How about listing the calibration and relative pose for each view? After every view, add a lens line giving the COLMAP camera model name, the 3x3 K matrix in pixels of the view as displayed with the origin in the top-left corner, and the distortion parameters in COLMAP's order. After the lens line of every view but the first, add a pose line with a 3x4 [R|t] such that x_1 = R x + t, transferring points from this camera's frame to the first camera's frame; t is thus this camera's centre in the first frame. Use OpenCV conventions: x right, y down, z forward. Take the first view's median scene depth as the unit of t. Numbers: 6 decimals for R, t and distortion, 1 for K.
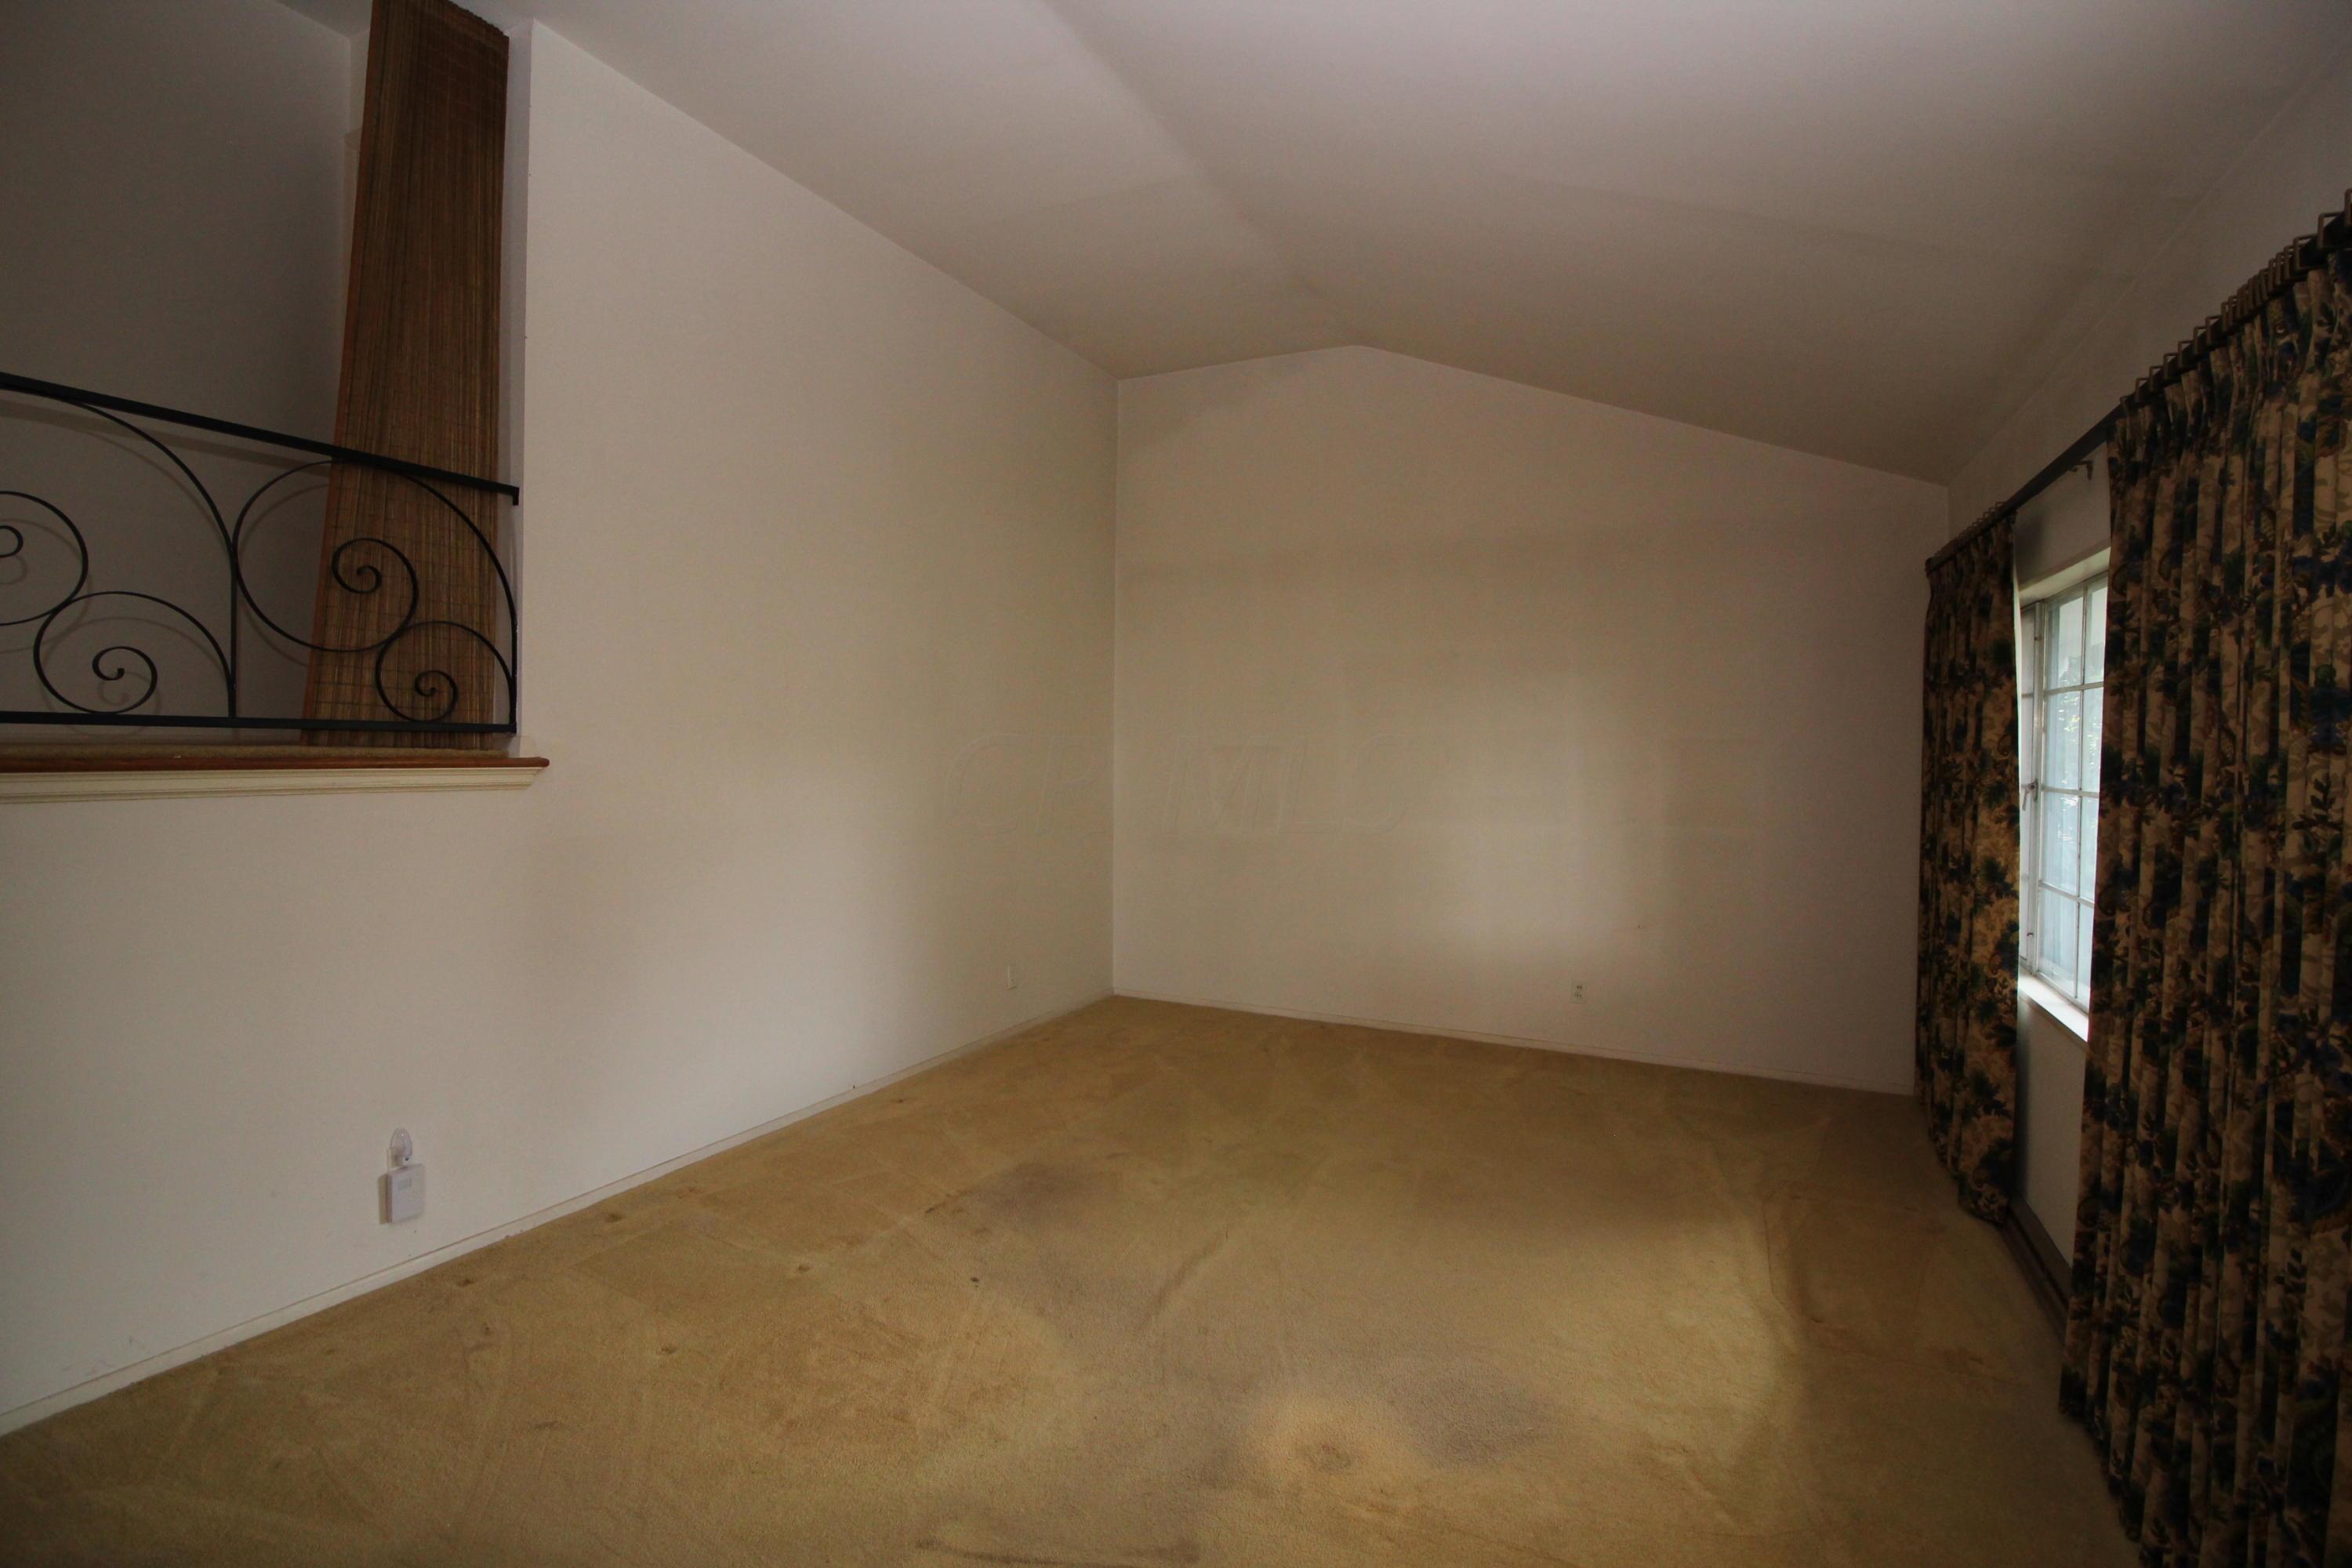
lens RADIAL K [[1120.5, 0, 1175.7], [0, 1120.5, 777.6], [0, 0, 1]] dist [-0.000869, -0.000018]
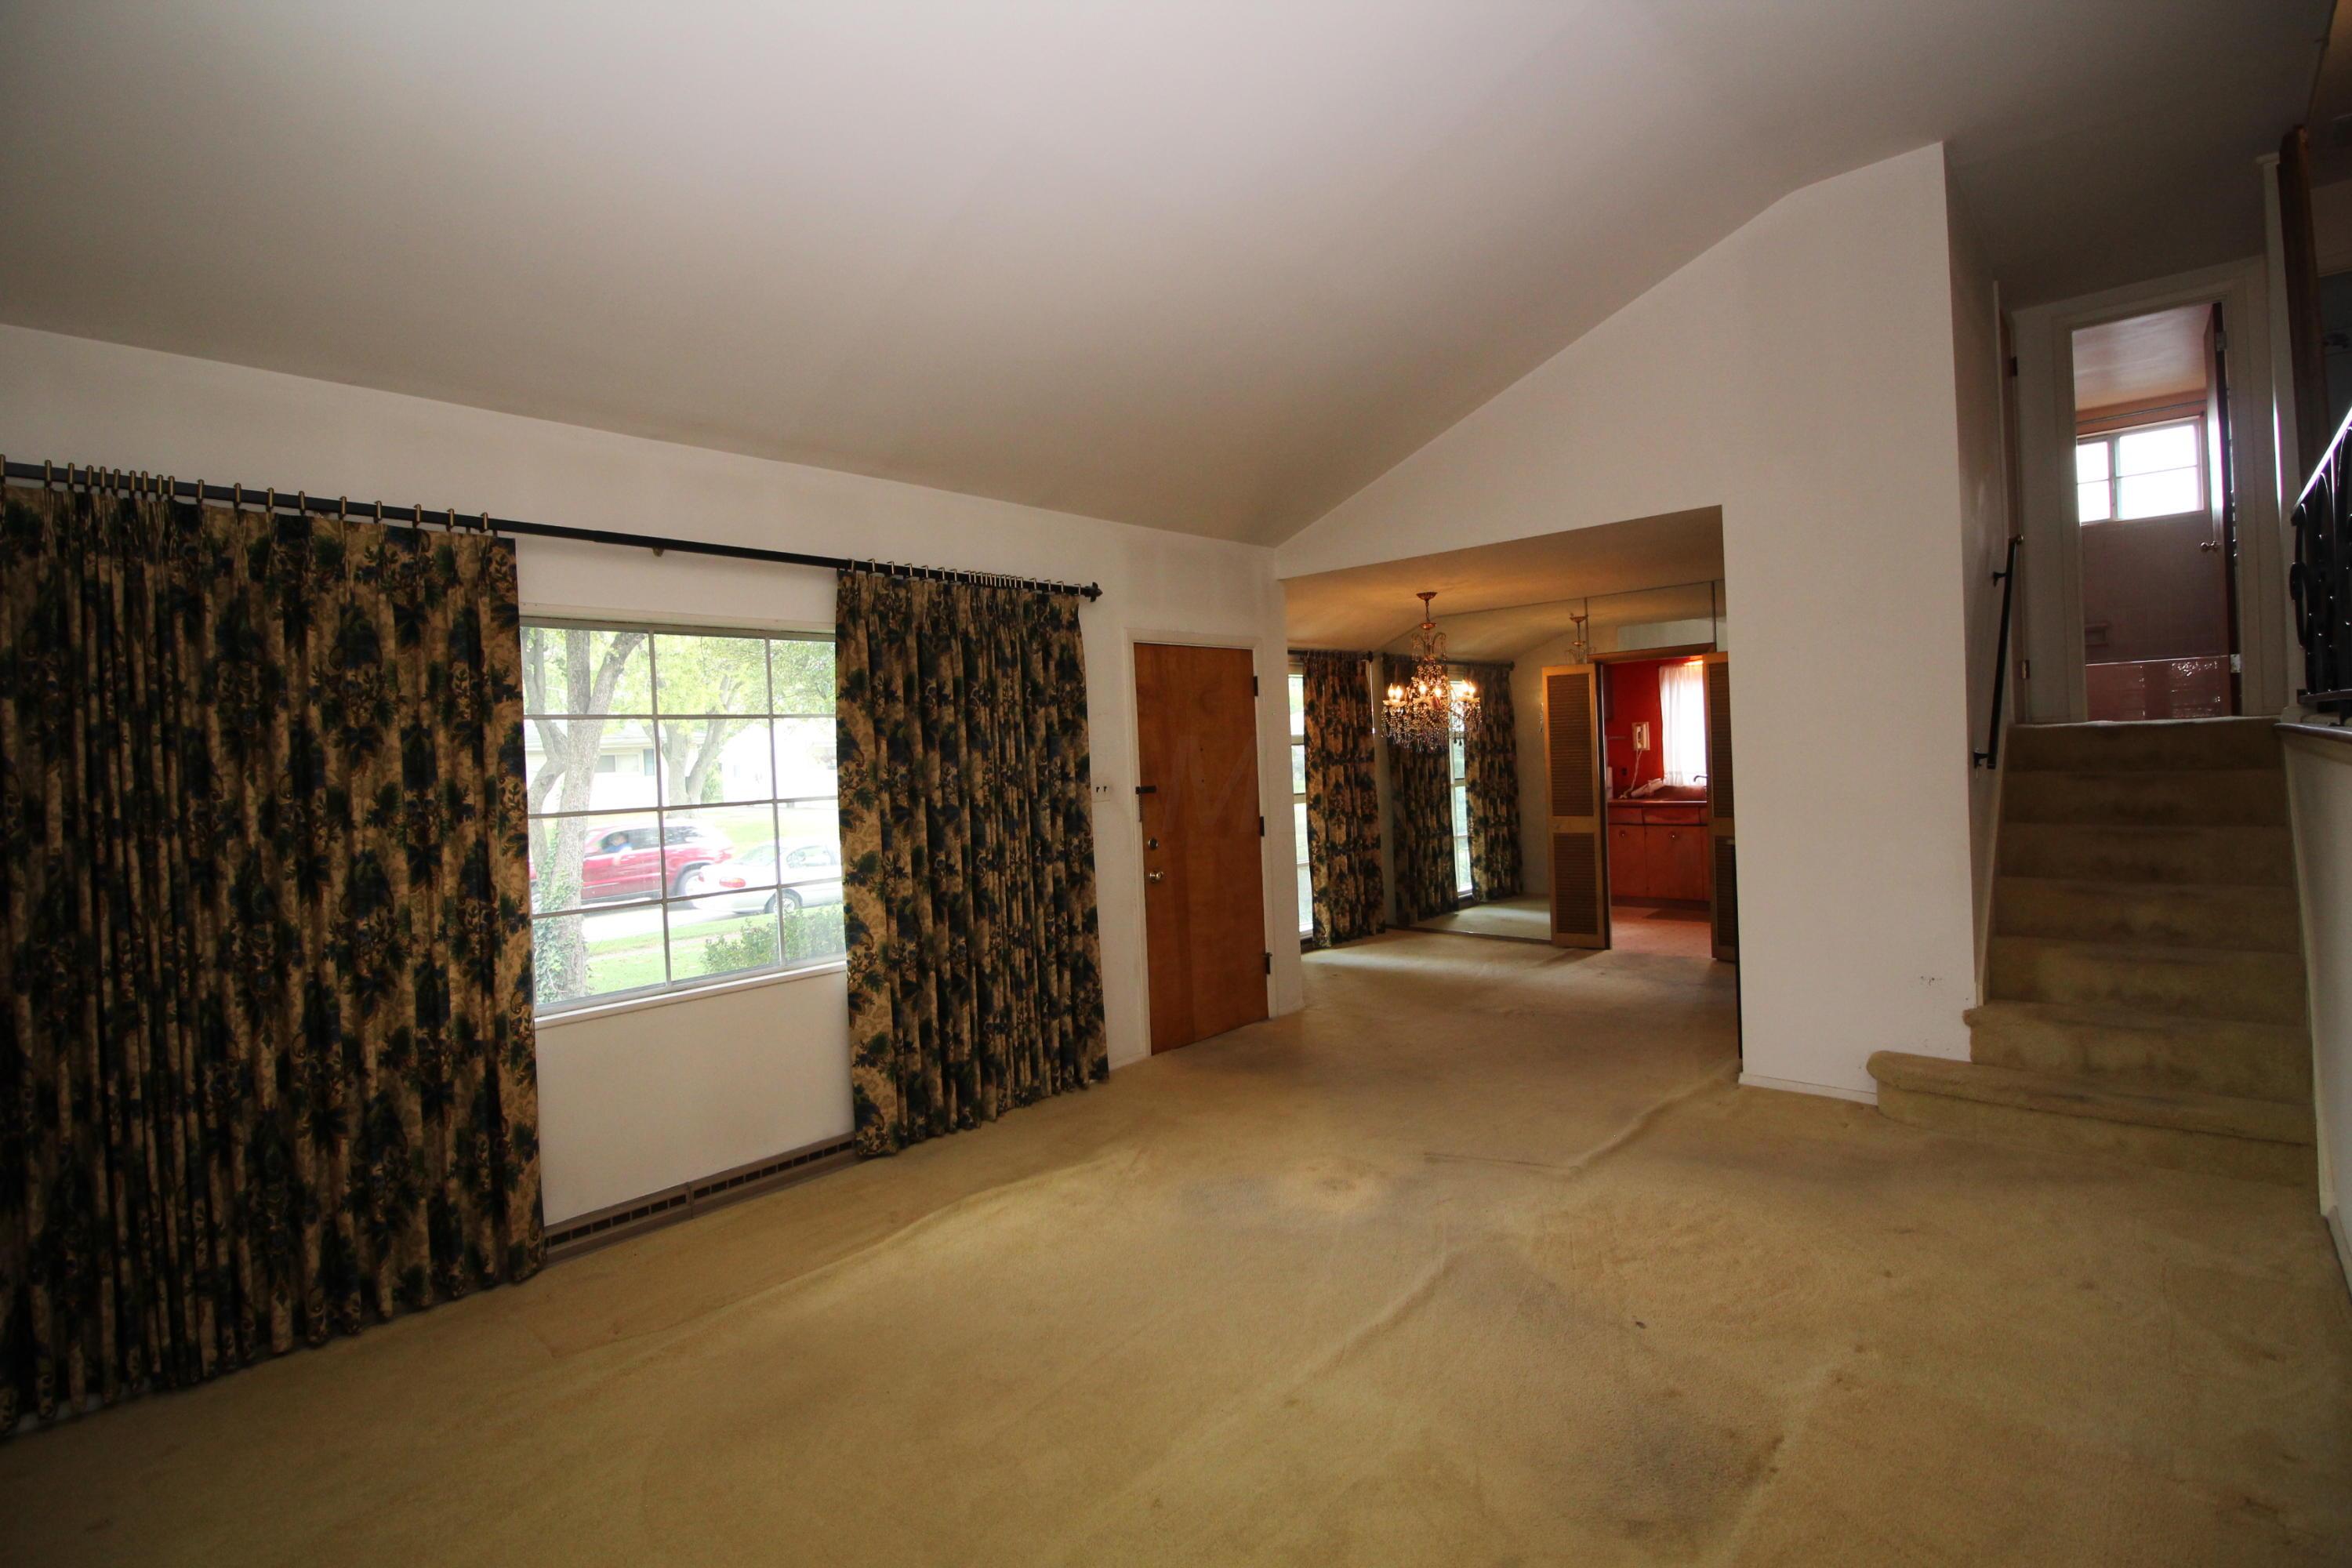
lens RADIAL K [[1120.5, 0, 1184.2], [0, 1120.5, 765.5], [0, 0, 1]] dist [-0.000869, -0.000018]
pose [[-0.961216, 0.037007, 0.273304, -0.113356], [0.045459, 0.998662, 0.024654, -0.046599], [-0.272026, 0.036122, -0.961612, 2.507469]]
